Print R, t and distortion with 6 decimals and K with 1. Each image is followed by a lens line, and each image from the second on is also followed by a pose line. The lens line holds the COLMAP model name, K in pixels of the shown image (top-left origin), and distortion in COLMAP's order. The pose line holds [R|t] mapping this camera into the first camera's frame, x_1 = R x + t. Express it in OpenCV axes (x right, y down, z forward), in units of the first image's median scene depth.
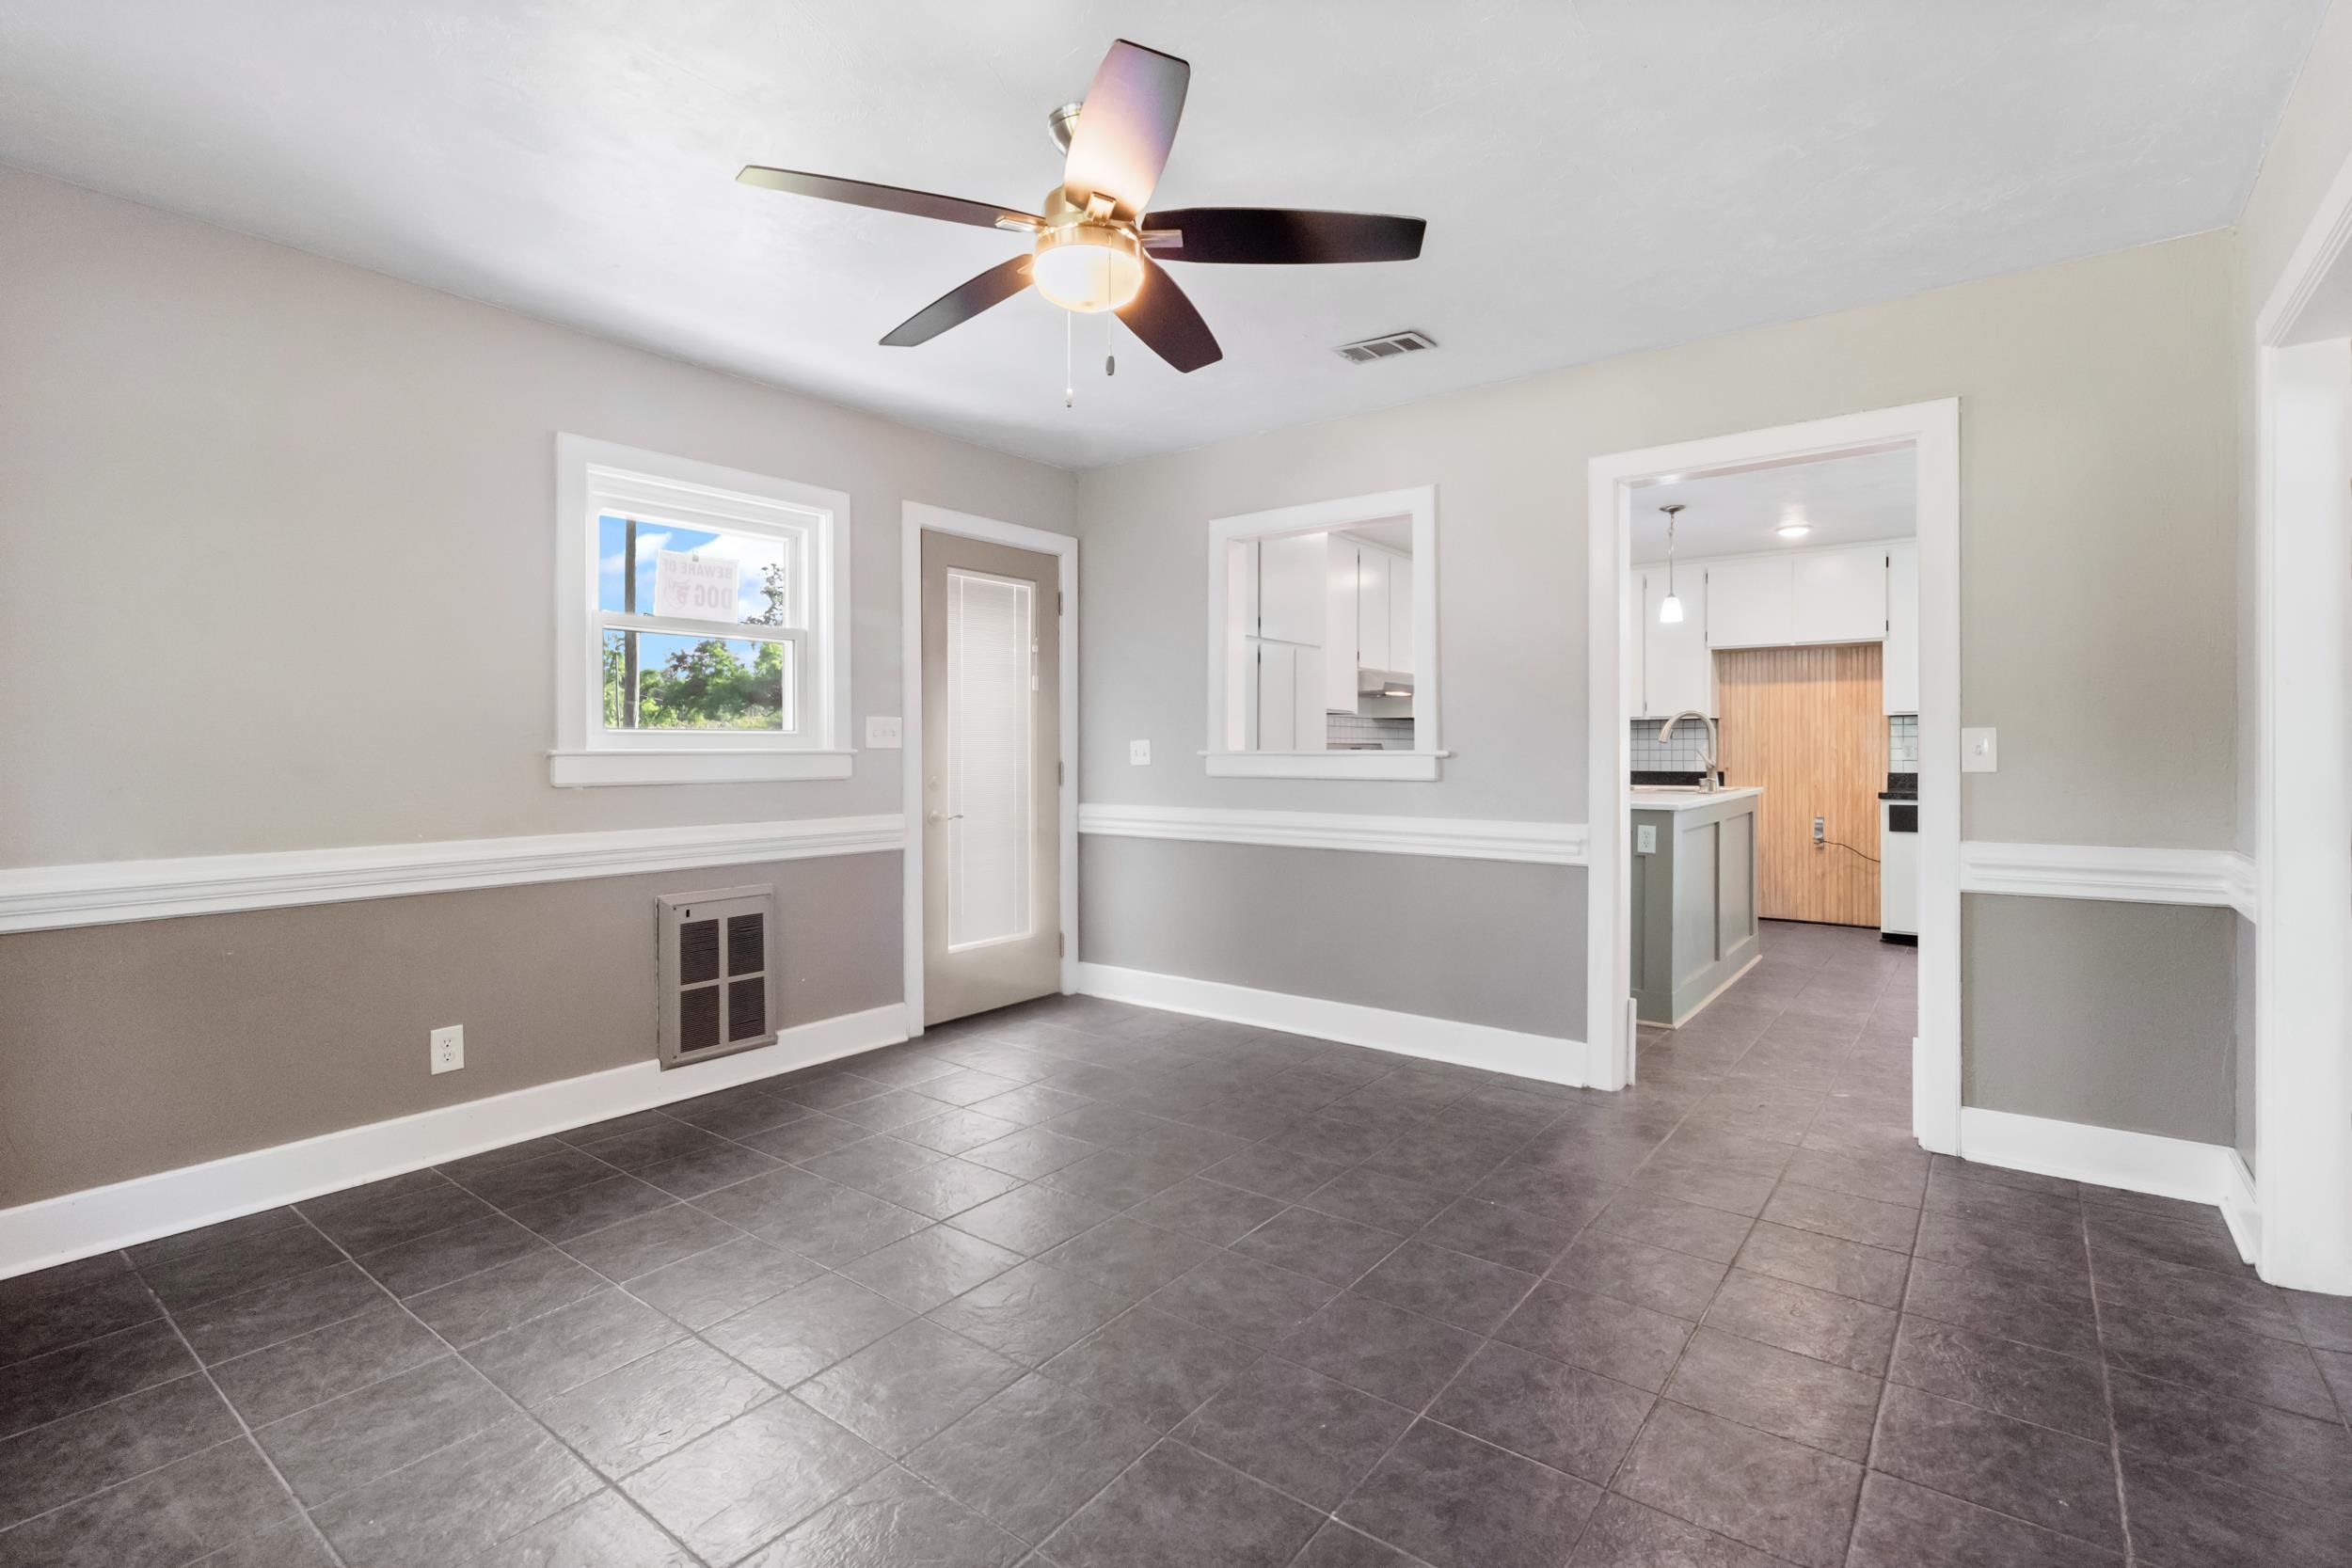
lens RADIAL K [[1095.3, 0, 1167.3], [0, 1095.3, 756.1], [0, 0, 1]] dist [0.002433, -0.000378]
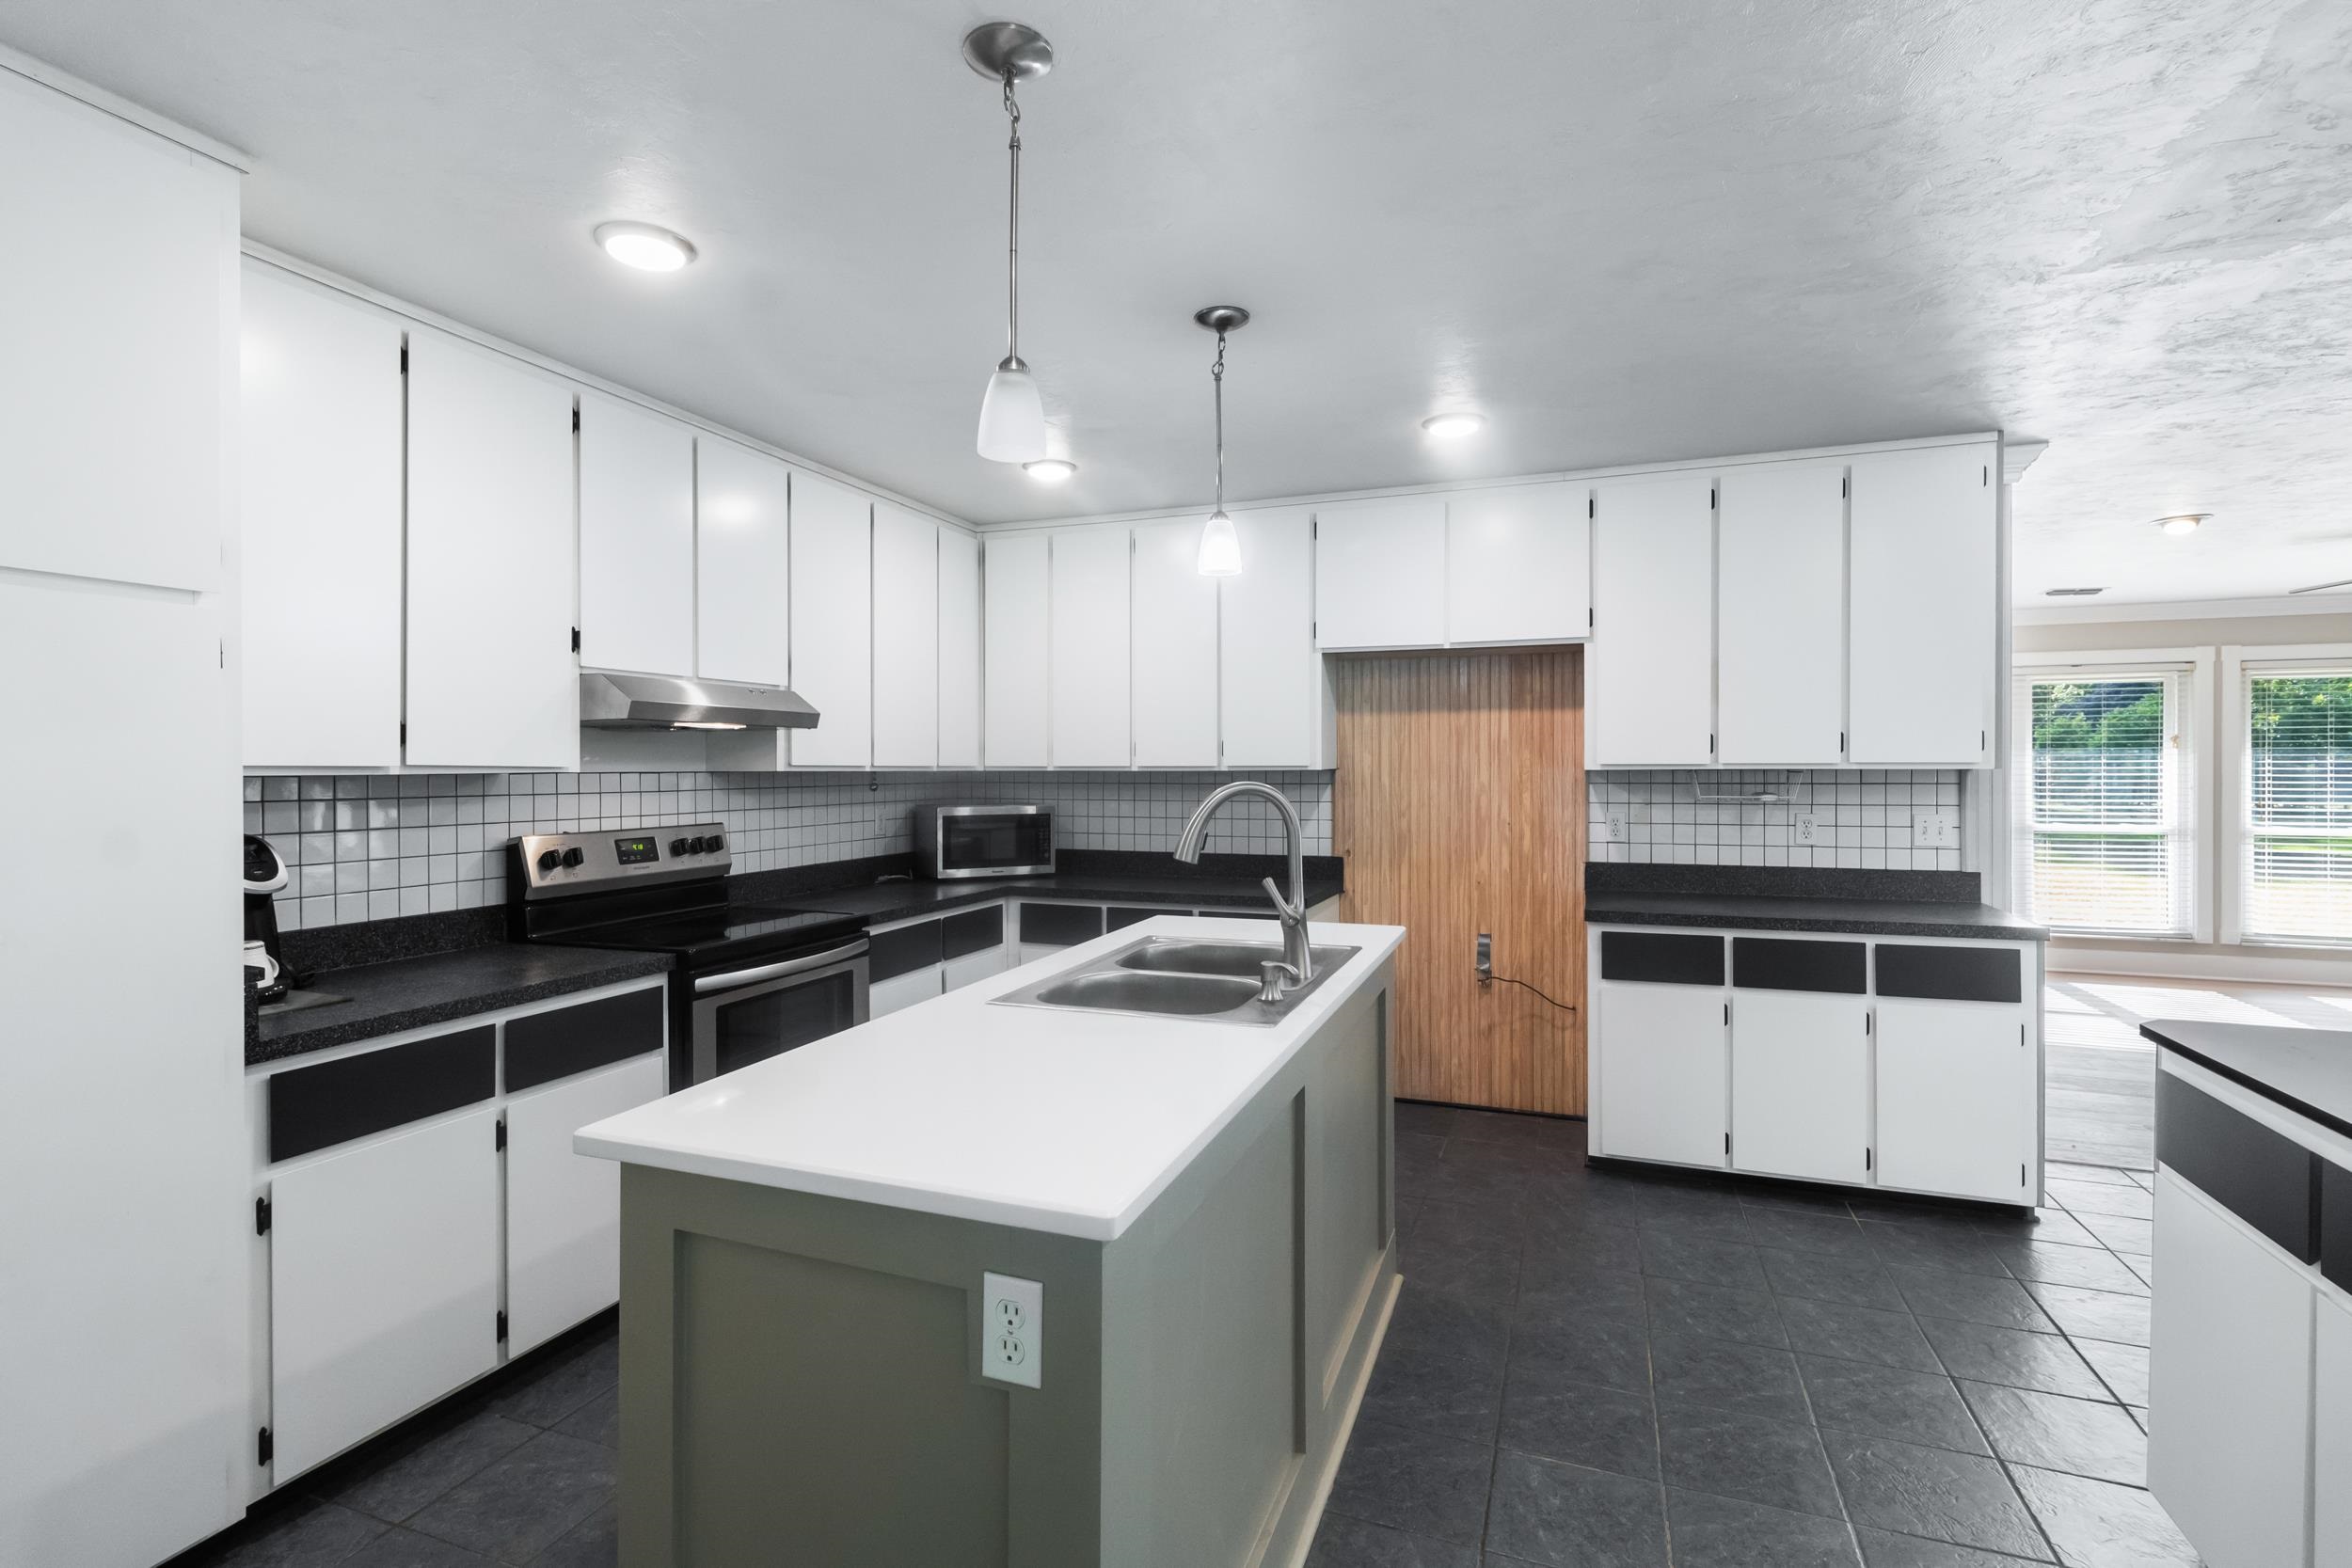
lens RADIAL K [[1095.3, 0, 1175.7], [0, 1095.3, 772.3], [0, 0, 1]] dist [0.002433, -0.000378]
pose [[0.955703, -0.002629, 0.294320, 0.241788], [0.001764, 0.999993, 0.003206, -0.034446], [-0.294326, -0.002545, 0.955702, 0.449758]]
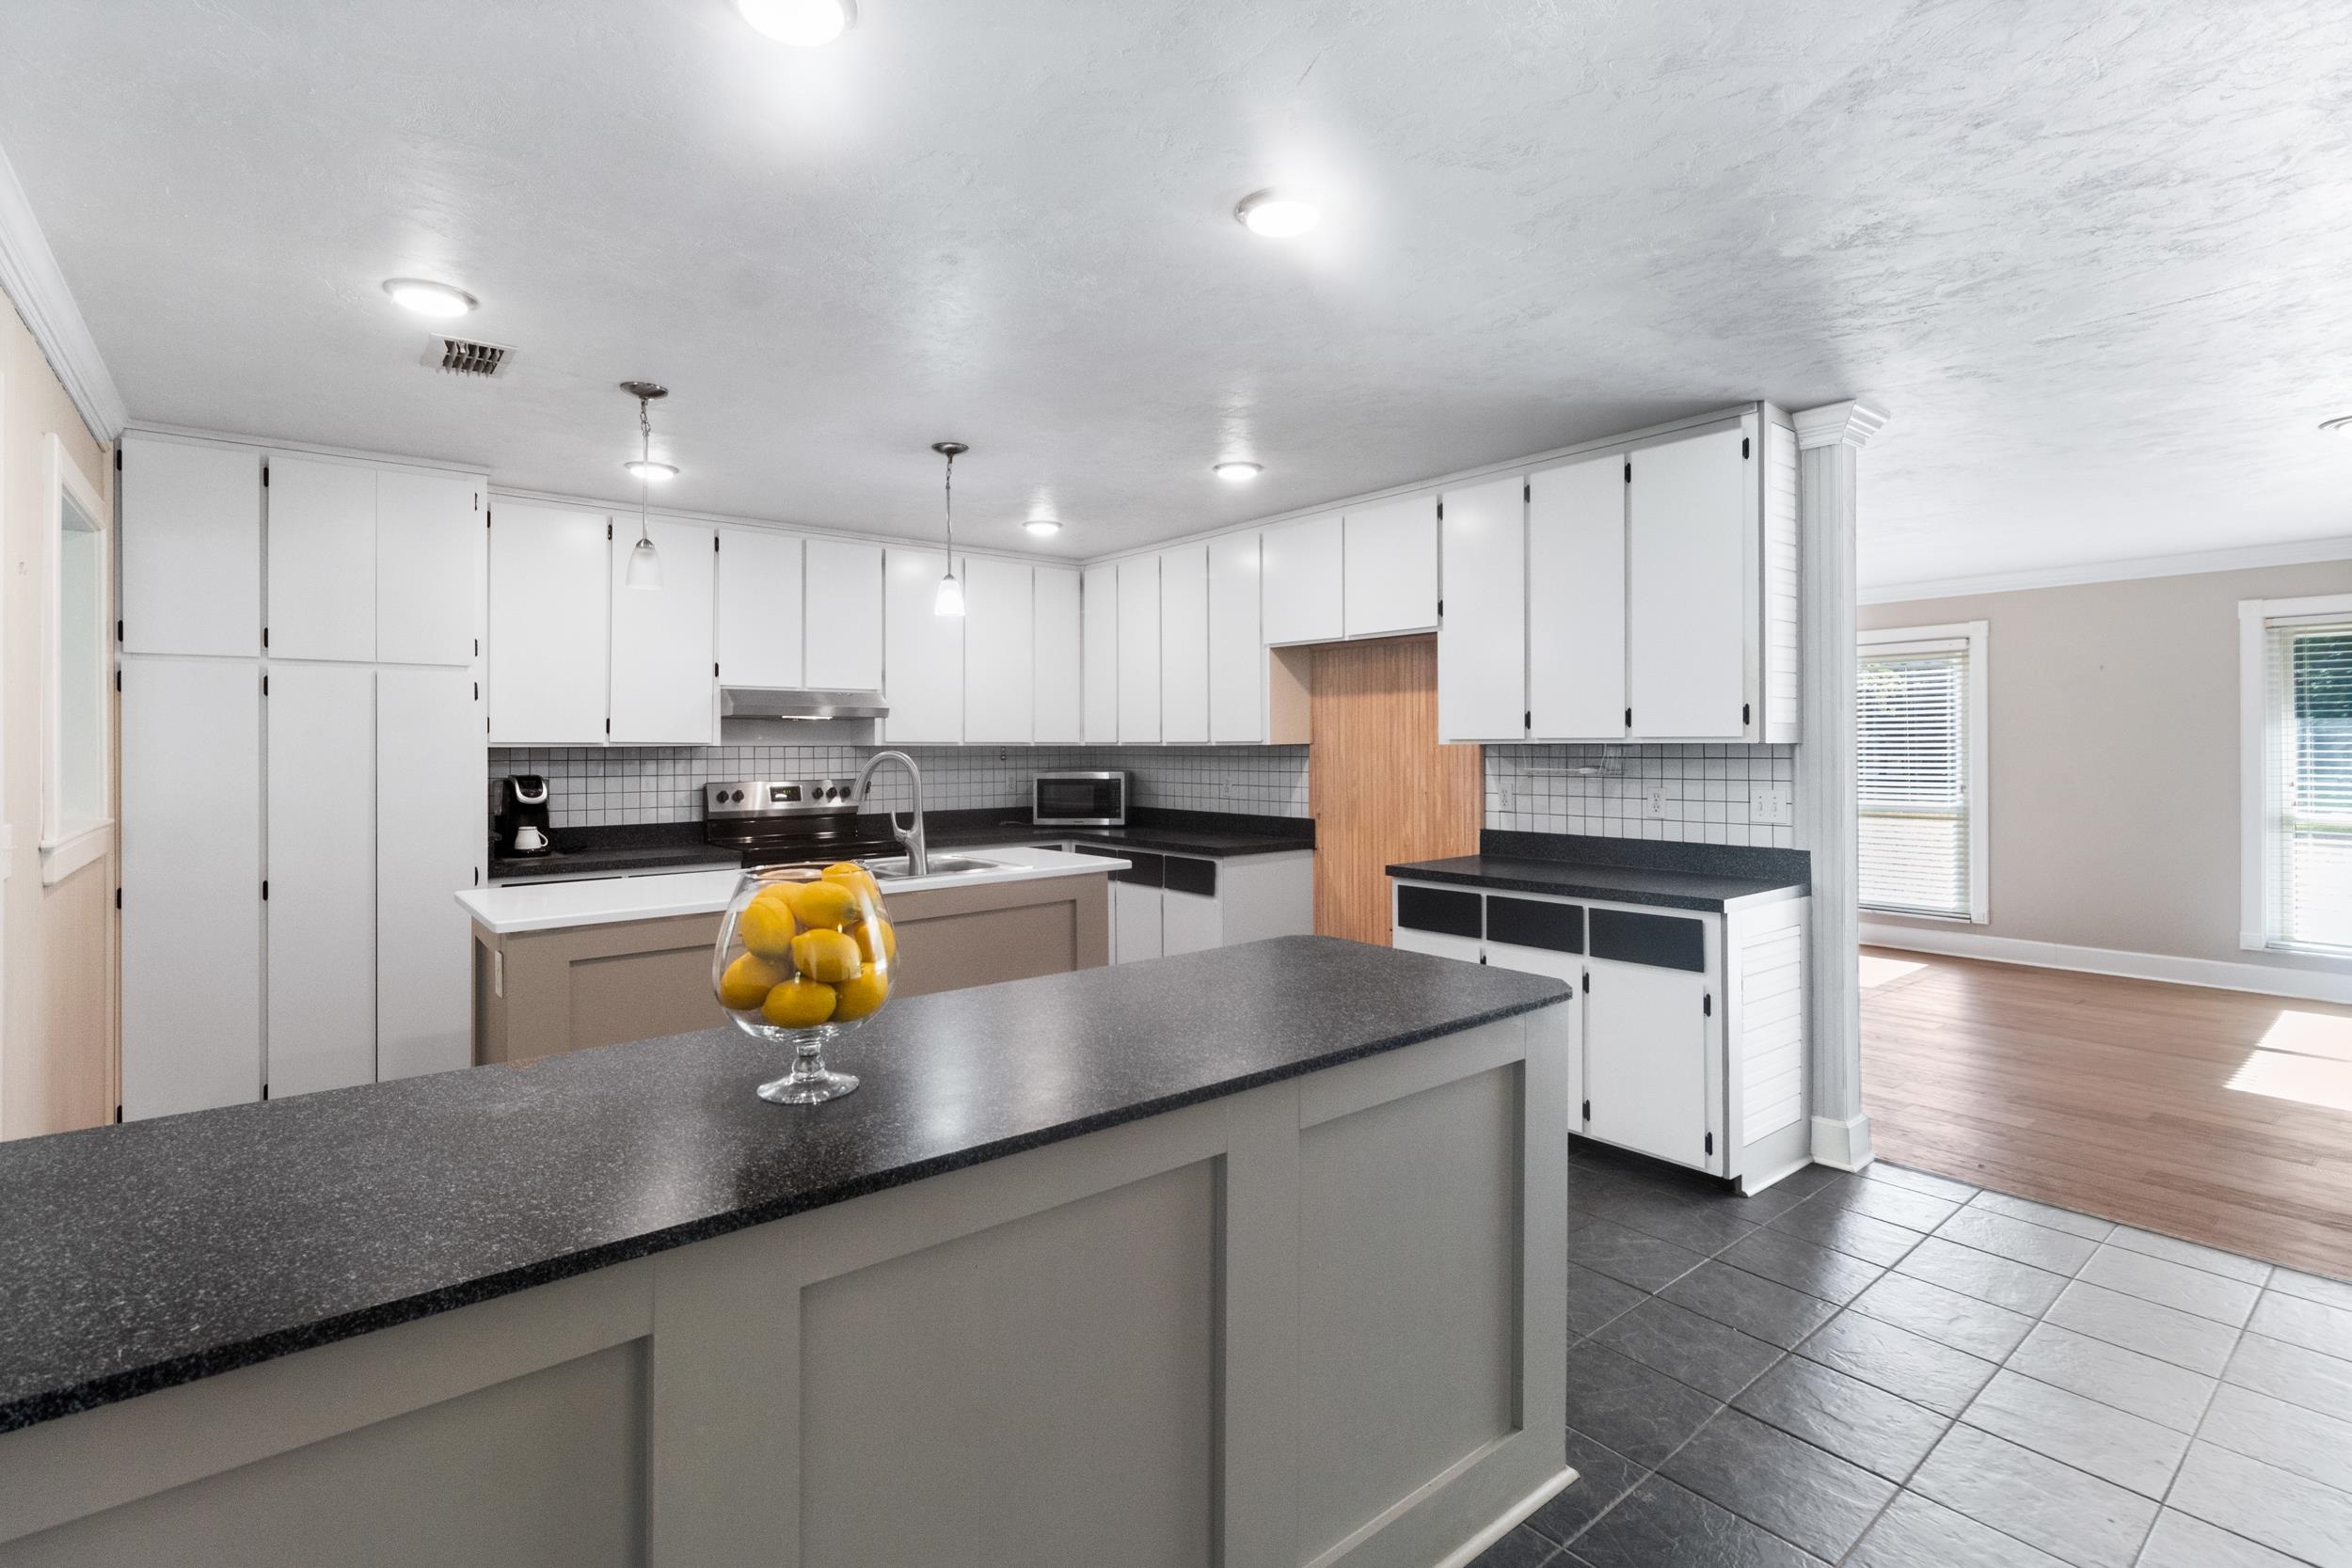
lens RADIAL K [[1095.3, 0, 1161.8], [0, 1095.3, 743.3], [0, 0, 1]] dist [0.002433, -0.000378]
pose [[0.973838, -0.002270, -0.227230, 0.574606], [0.001639, 0.999994, -0.002964, -0.032780], [0.227236, 0.002514, 0.973837, 0.286538]]
